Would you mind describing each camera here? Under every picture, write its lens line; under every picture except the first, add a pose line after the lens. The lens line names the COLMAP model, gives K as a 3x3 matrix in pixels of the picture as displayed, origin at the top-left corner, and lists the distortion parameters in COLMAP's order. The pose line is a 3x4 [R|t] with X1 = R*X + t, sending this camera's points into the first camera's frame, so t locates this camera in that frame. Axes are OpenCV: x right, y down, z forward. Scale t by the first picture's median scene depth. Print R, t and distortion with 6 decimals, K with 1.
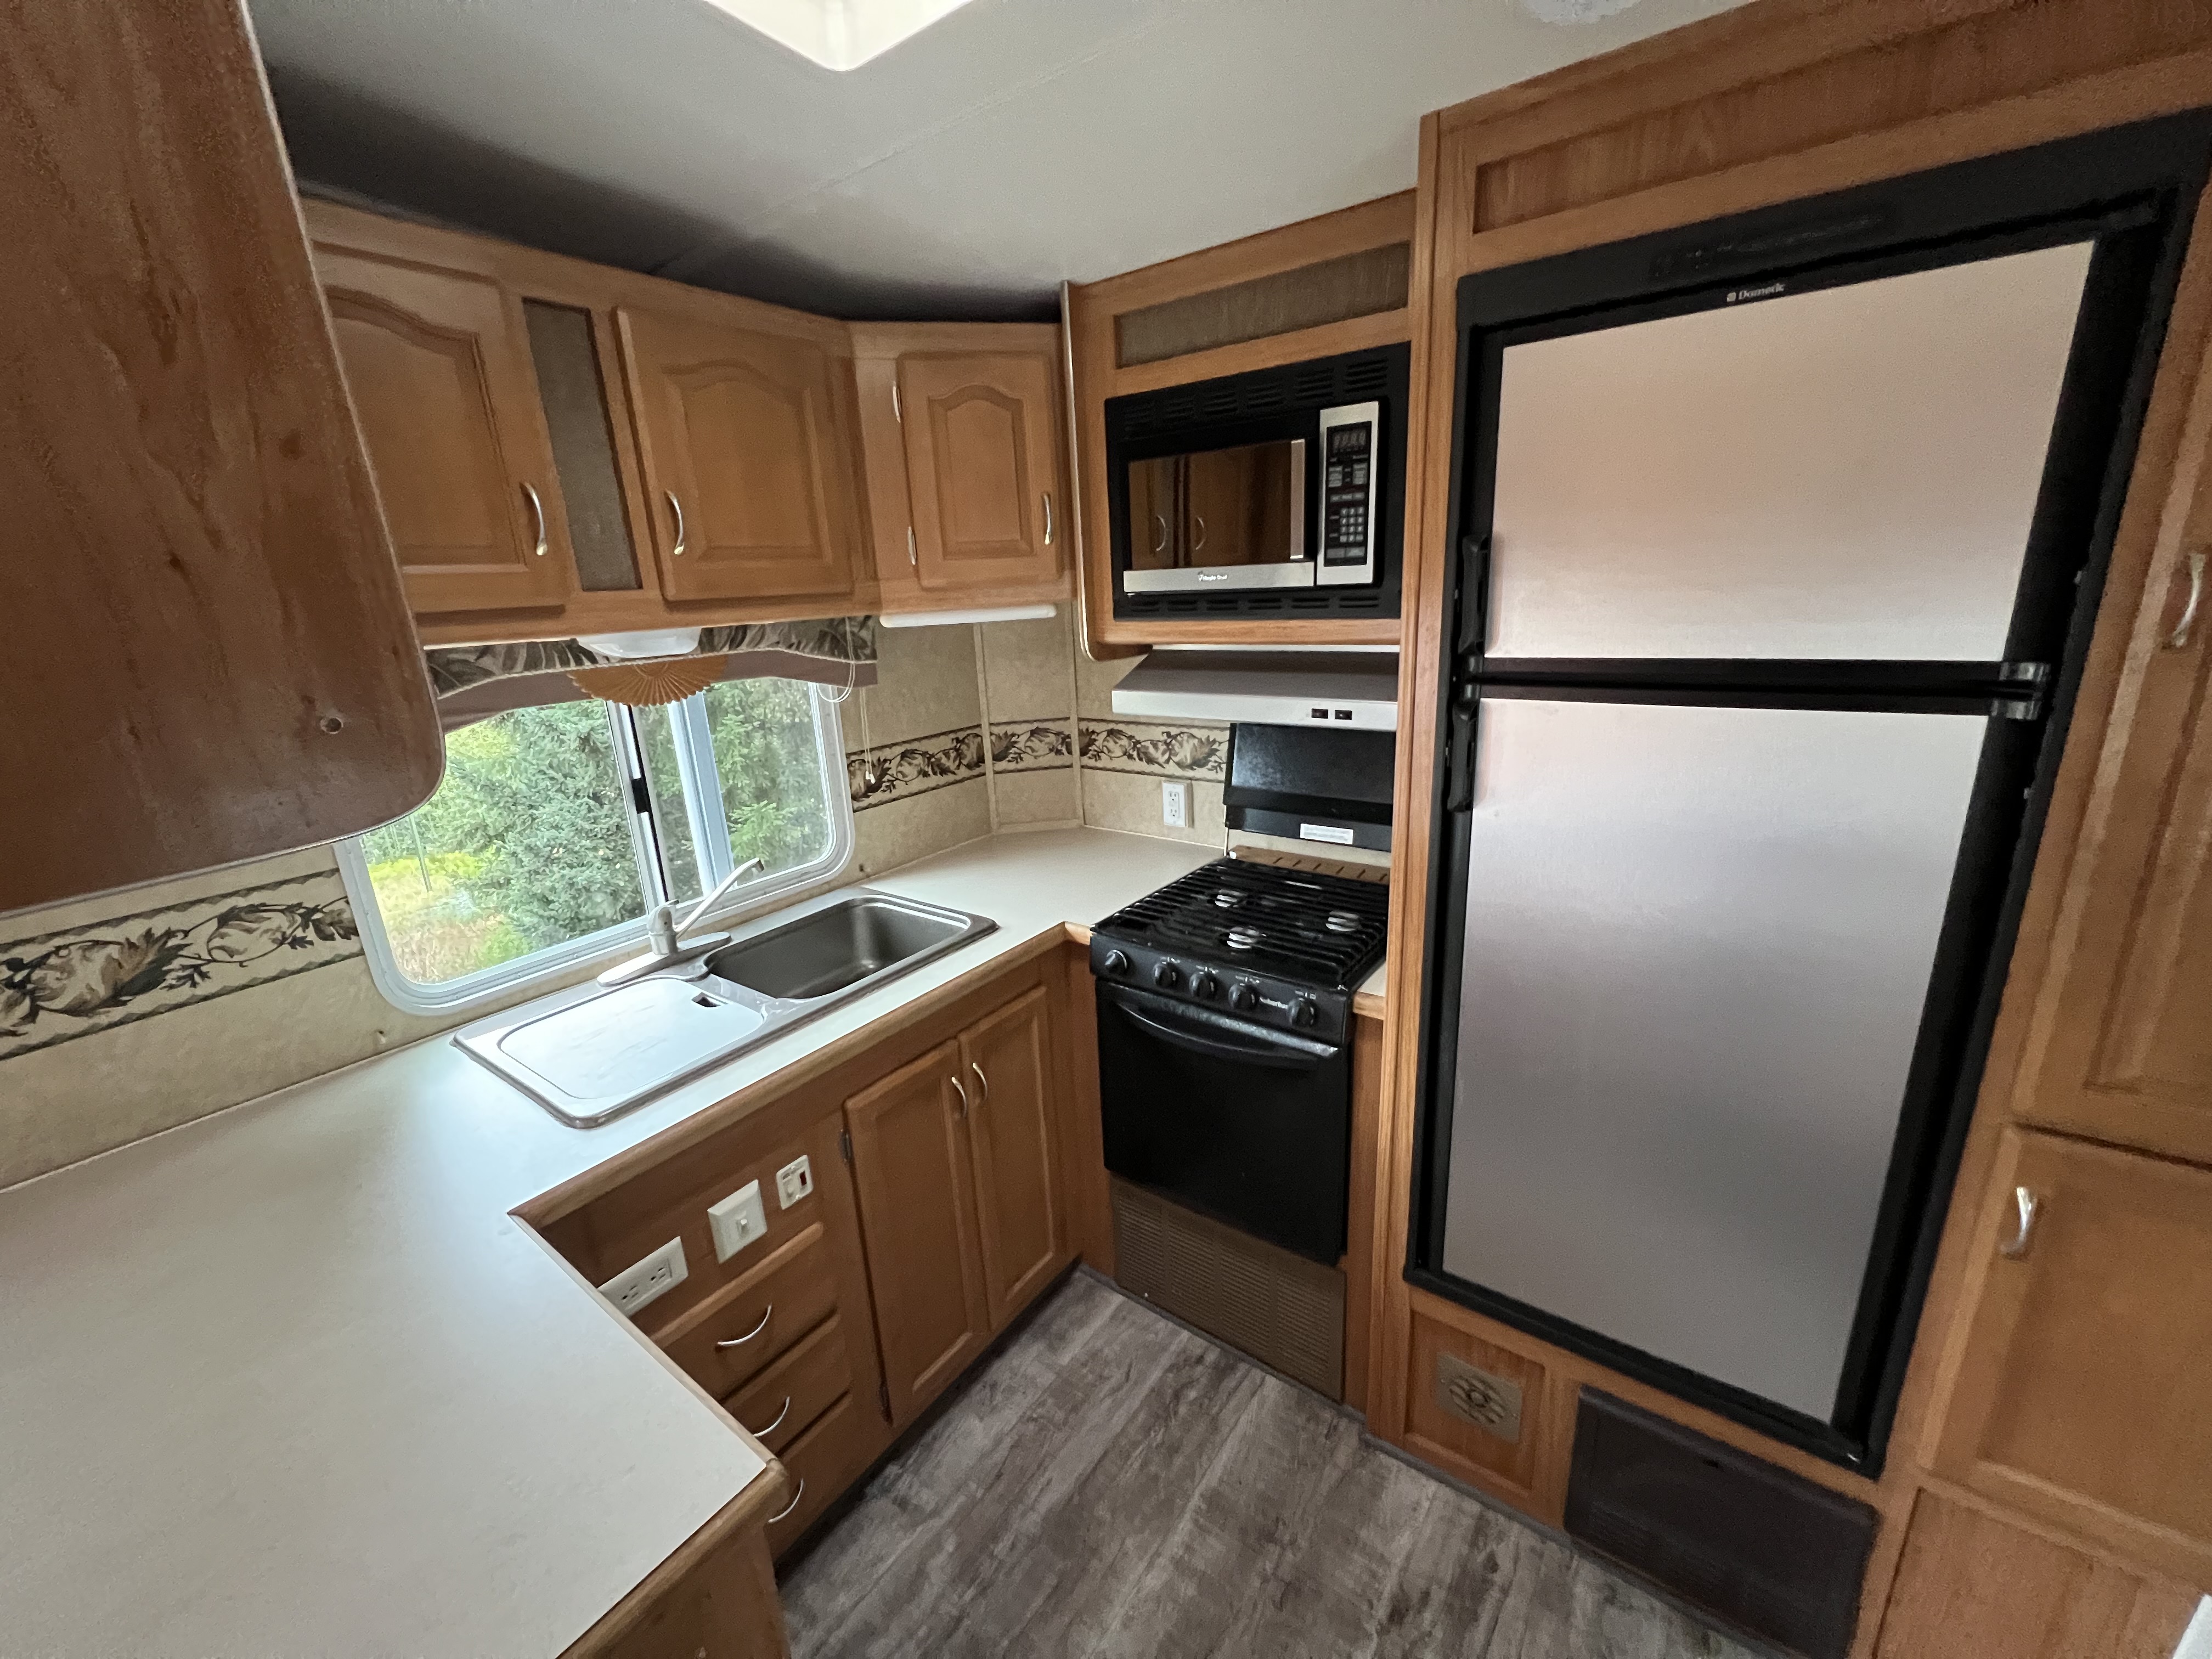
lens RADIAL K [[882.0, 0, 1112.3], [0, 882.0, 822.7], [0, 0, 1]] dist [-0.001227, -0.000007]
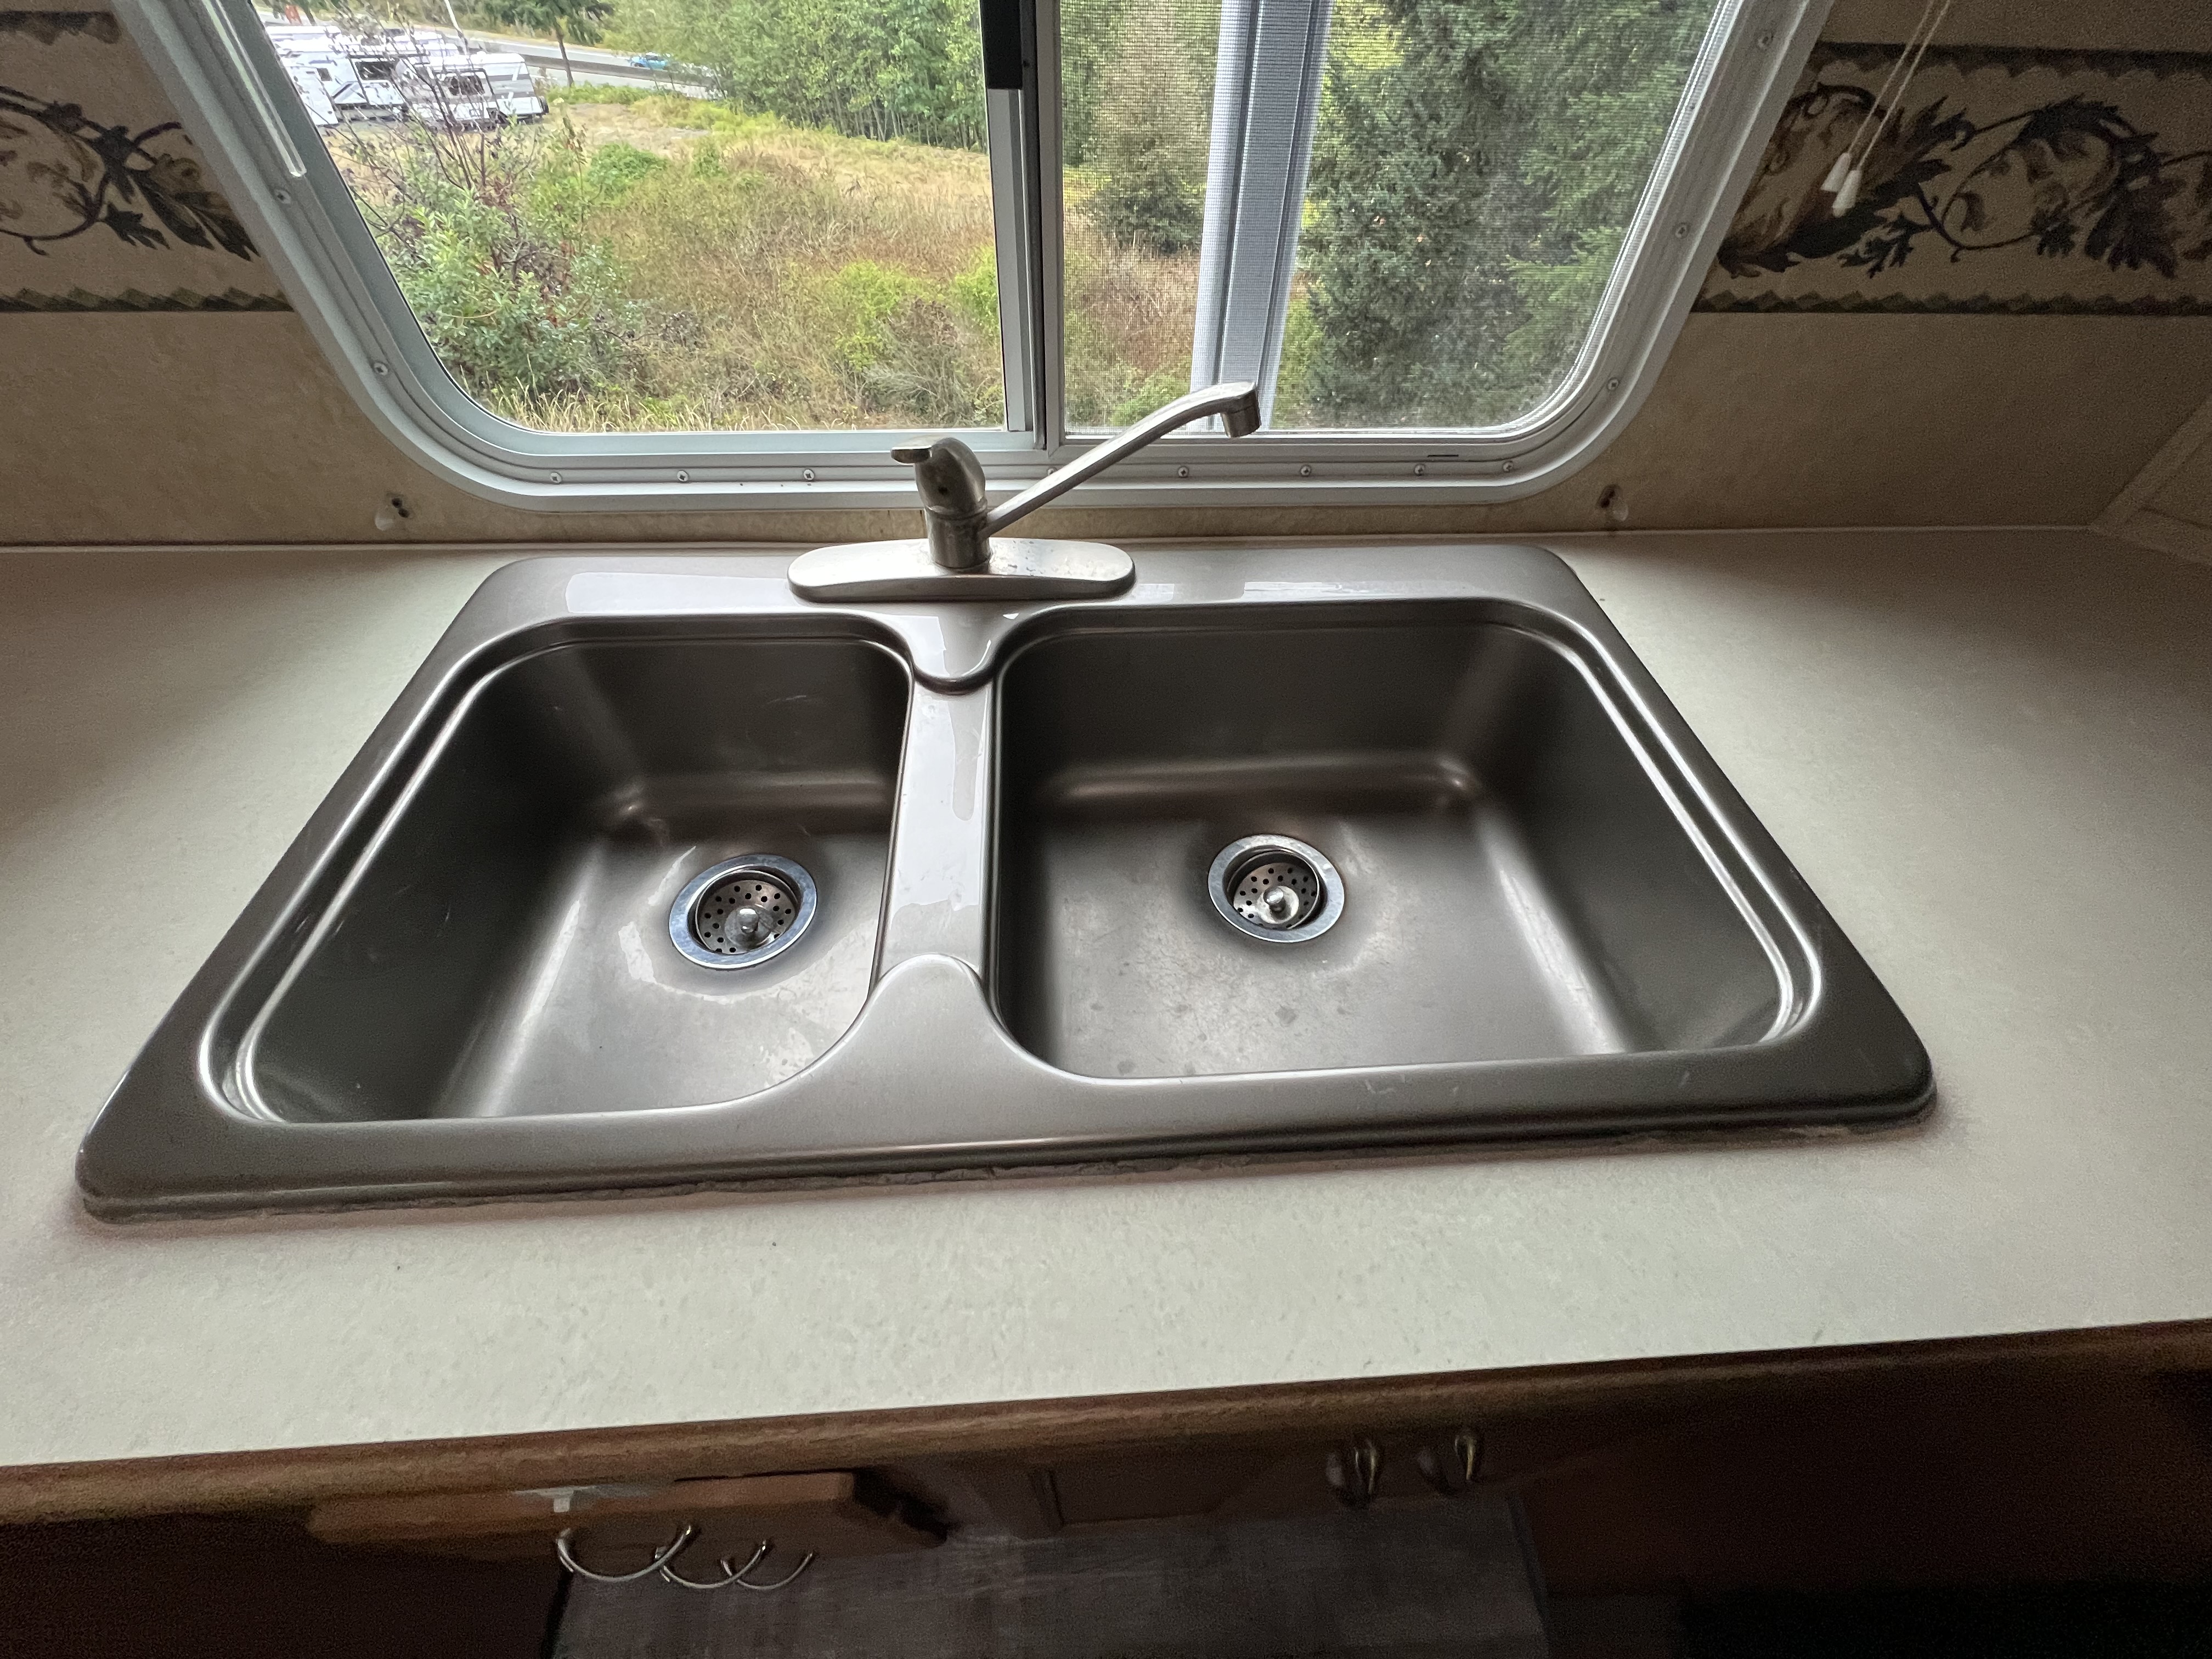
lens RADIAL K [[882.0, 0, 1107.4], [0, 882.0, 828.6], [0, 0, 1]] dist [-0.001227, -0.000007]
pose [[0.632797, 0.617948, -0.466592, -0.190467], [-0.255956, 0.735645, 0.627147, -0.020747], [0.730790, -0.277430, 0.623681, 0.690113]]
